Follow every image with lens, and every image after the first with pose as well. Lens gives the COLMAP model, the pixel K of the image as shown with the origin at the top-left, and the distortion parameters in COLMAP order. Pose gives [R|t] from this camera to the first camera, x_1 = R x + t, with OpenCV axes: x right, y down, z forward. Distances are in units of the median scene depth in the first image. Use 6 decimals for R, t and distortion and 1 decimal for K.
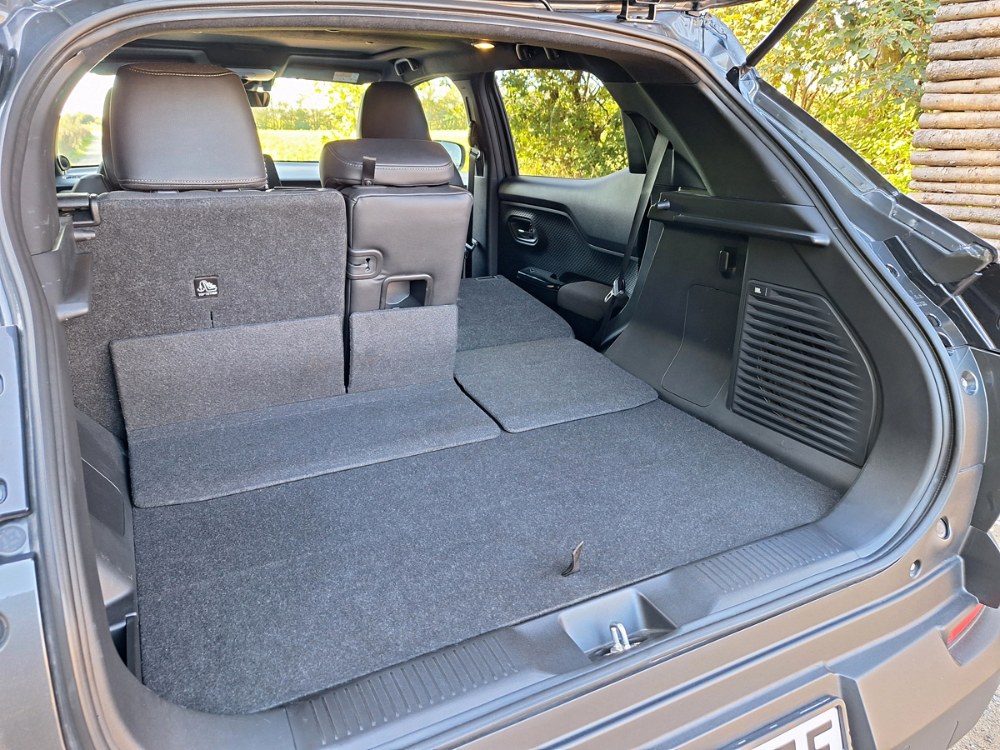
lens RADIAL K [[672.2, 0, 500.0], [0, 672.2, 375.0], [0, 0, 1]] dist [0.067745, -0.095084]
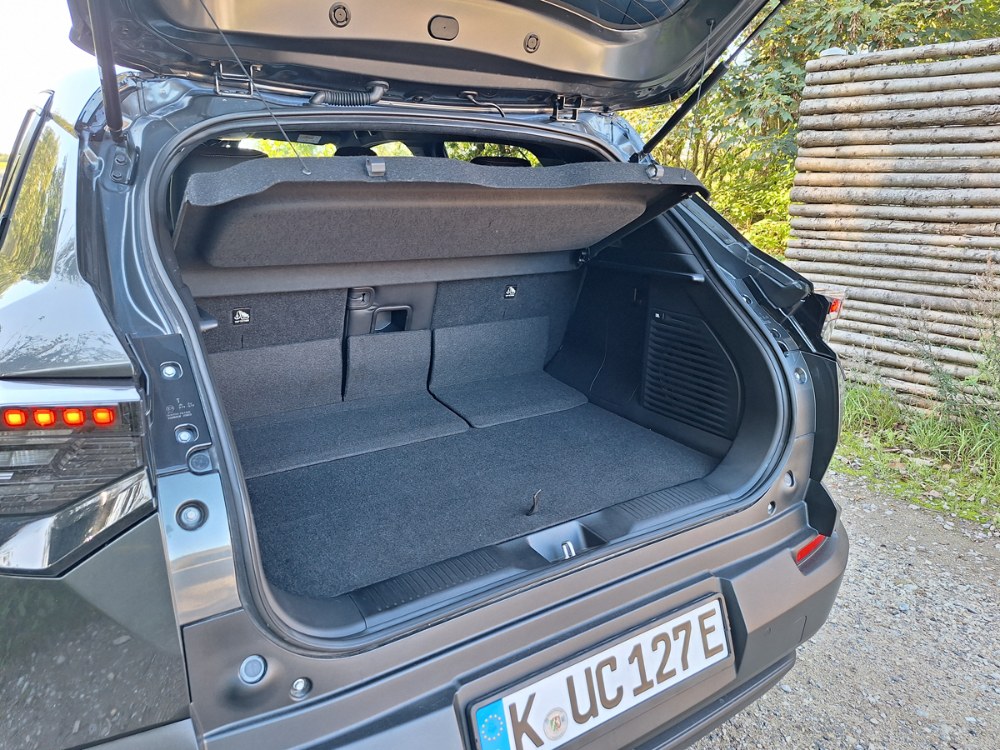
lens RADIAL K [[672.2, 0, 500.0], [0, 672.2, 375.0], [0, 0, 1]] dist [0.067745, -0.095084]
pose [[0.994121, -0.018376, 0.106700, -0.082009], [0.024591, 0.998058, -0.057225, 0.065467], [-0.105442, 0.059512, 0.992643, -0.309086]]
